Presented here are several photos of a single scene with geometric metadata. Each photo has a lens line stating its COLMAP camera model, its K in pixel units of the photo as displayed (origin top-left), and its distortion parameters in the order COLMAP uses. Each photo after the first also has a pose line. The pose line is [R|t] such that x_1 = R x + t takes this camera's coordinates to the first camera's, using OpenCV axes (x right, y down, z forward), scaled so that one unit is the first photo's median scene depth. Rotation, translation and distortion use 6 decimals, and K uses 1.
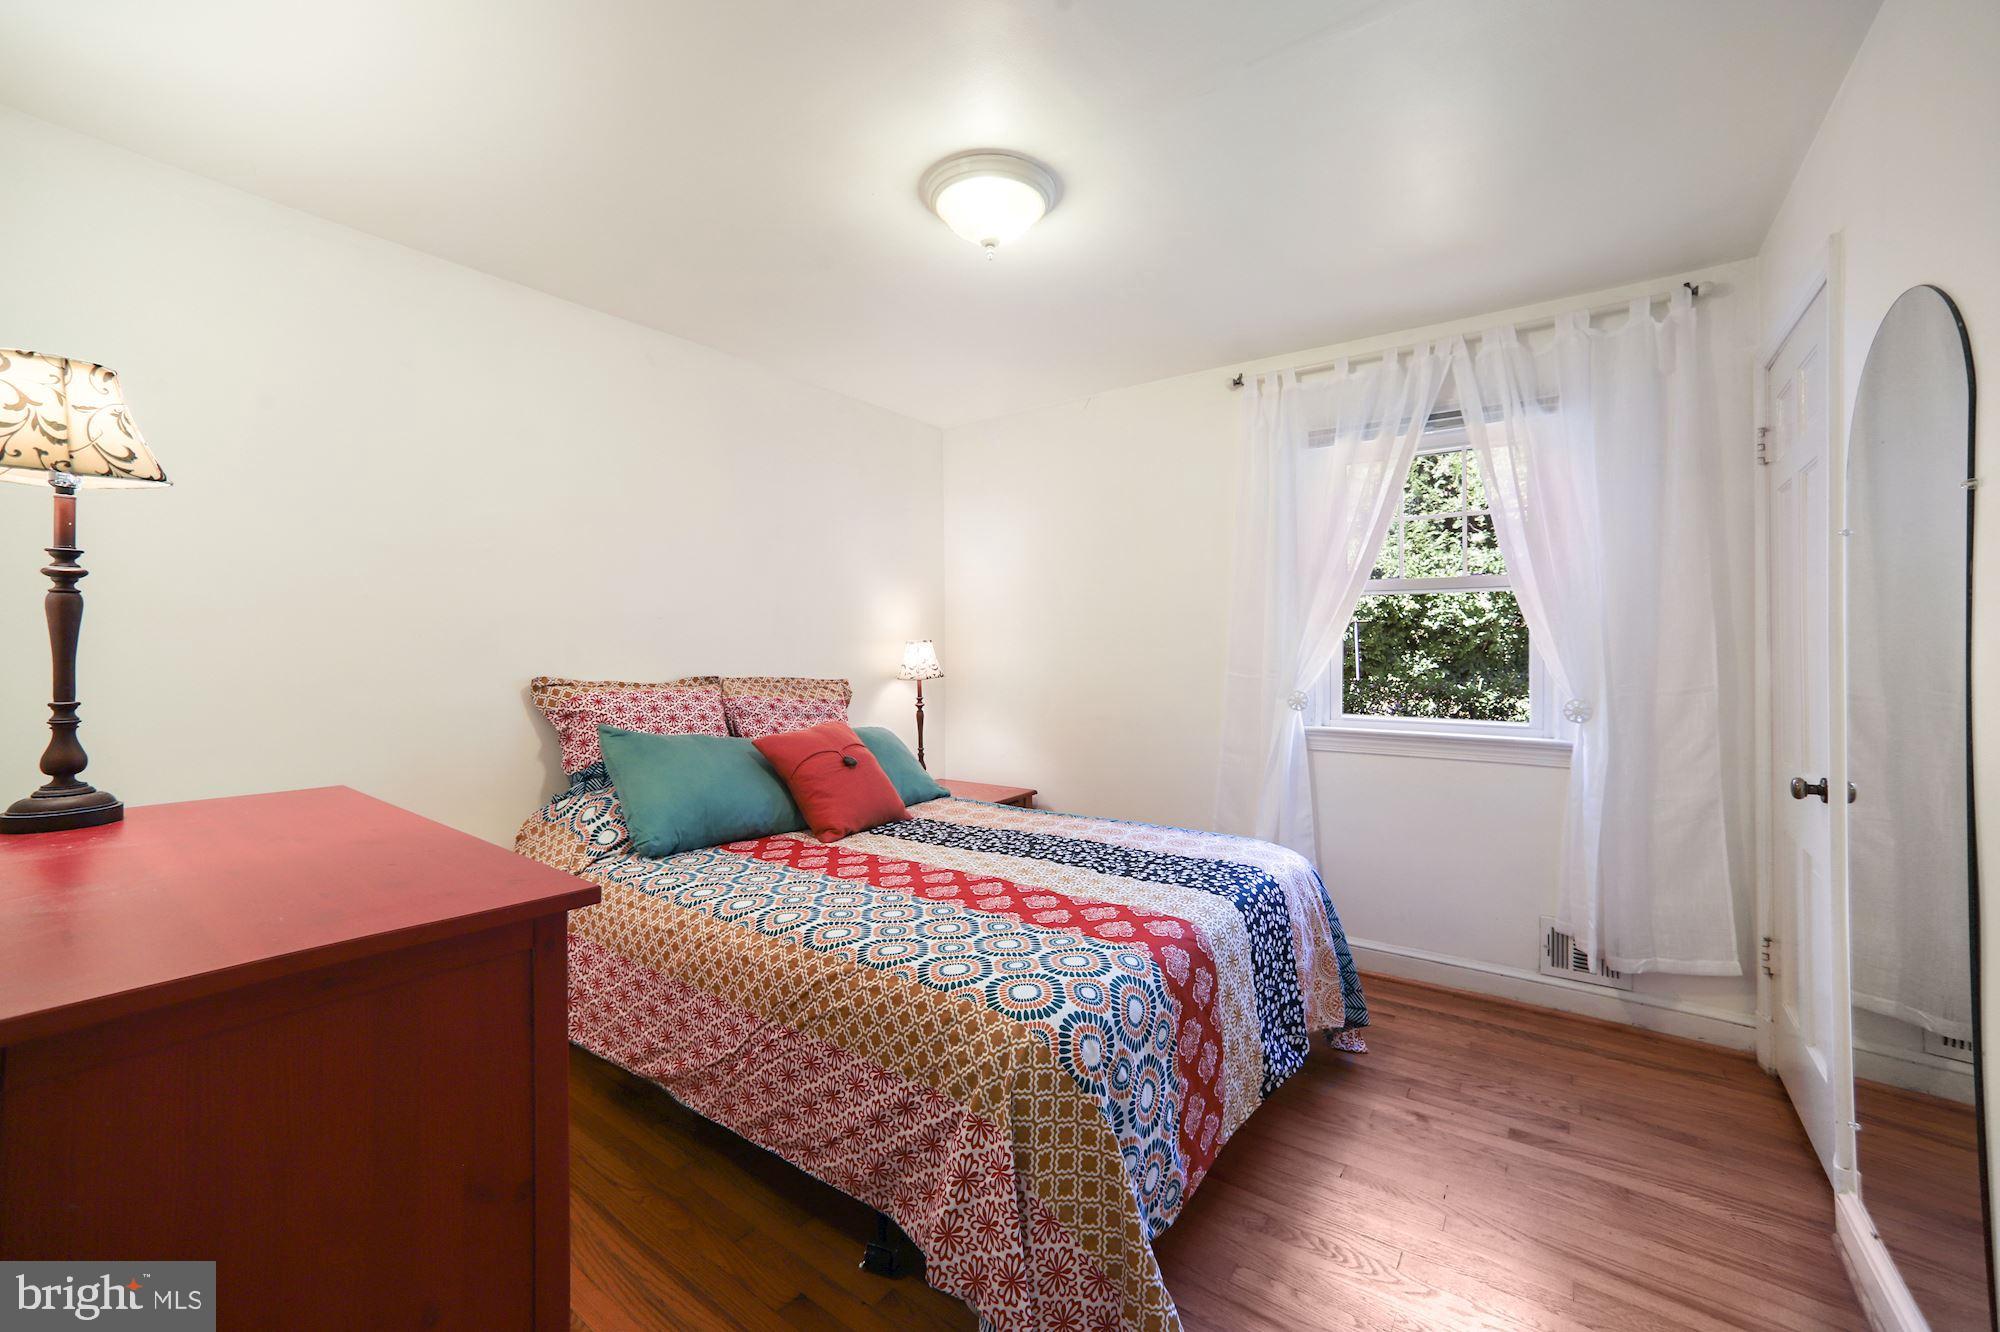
lens RADIAL K [[805.4, 0, 990.6], [0, 805.4, 651.4], [0, 0, 1]] dist [-0.047747, 0.021383]
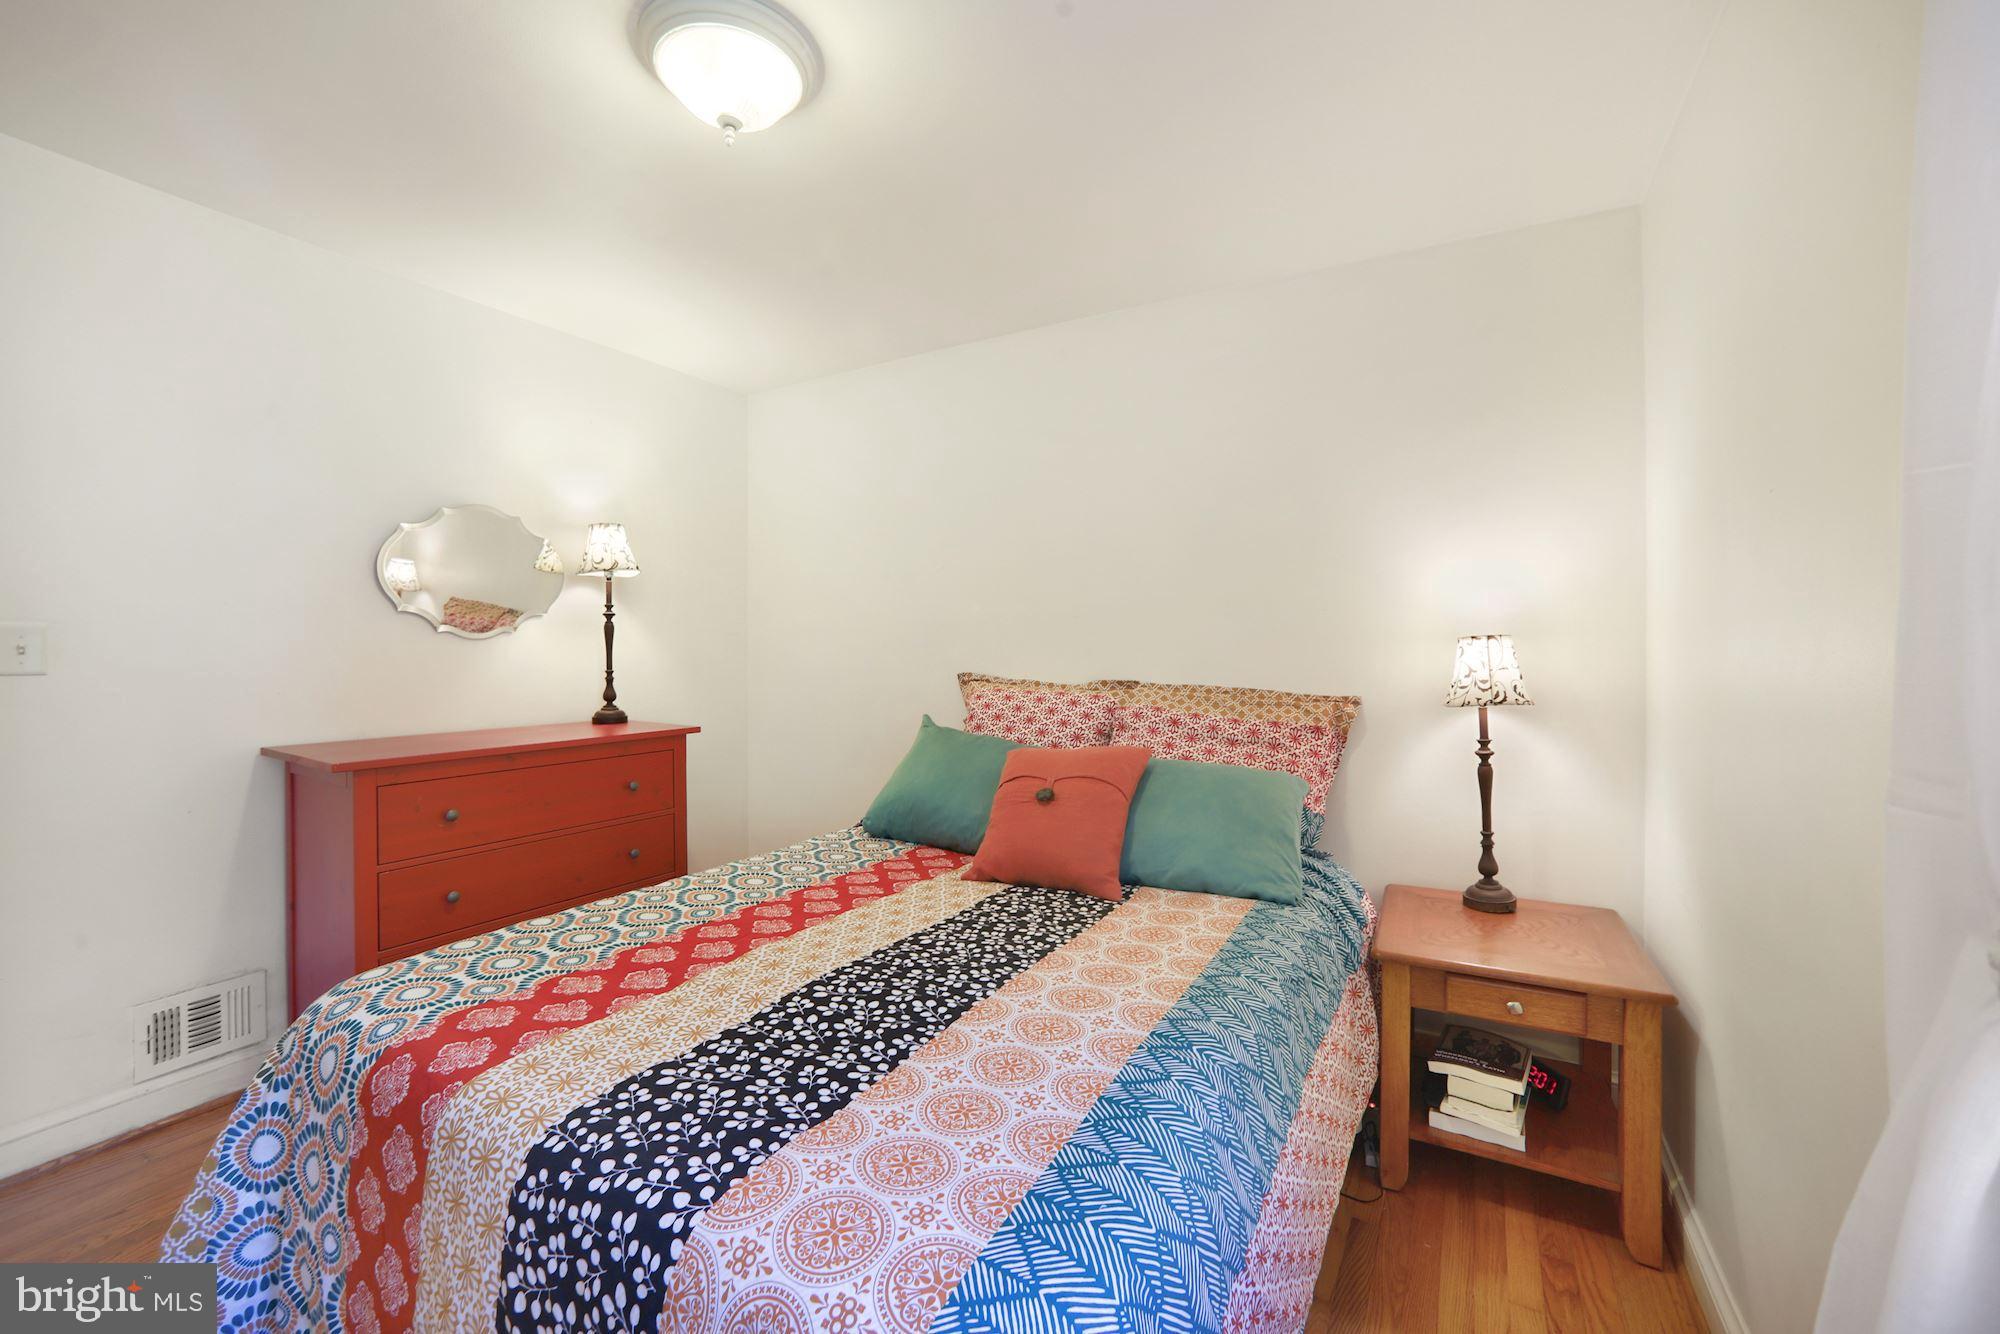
lens RADIAL K [[805.4, 0, 990.6], [0, 805.4, 652.4], [0, 0, 1]] dist [-0.047747, 0.021383]
pose [[0.098248, 0.001327, -0.995161, 0.805165], [-0.008139, 0.999967, 0.000529, 0.001625], [0.995129, 0.008048, 0.098255, 1.198755]]
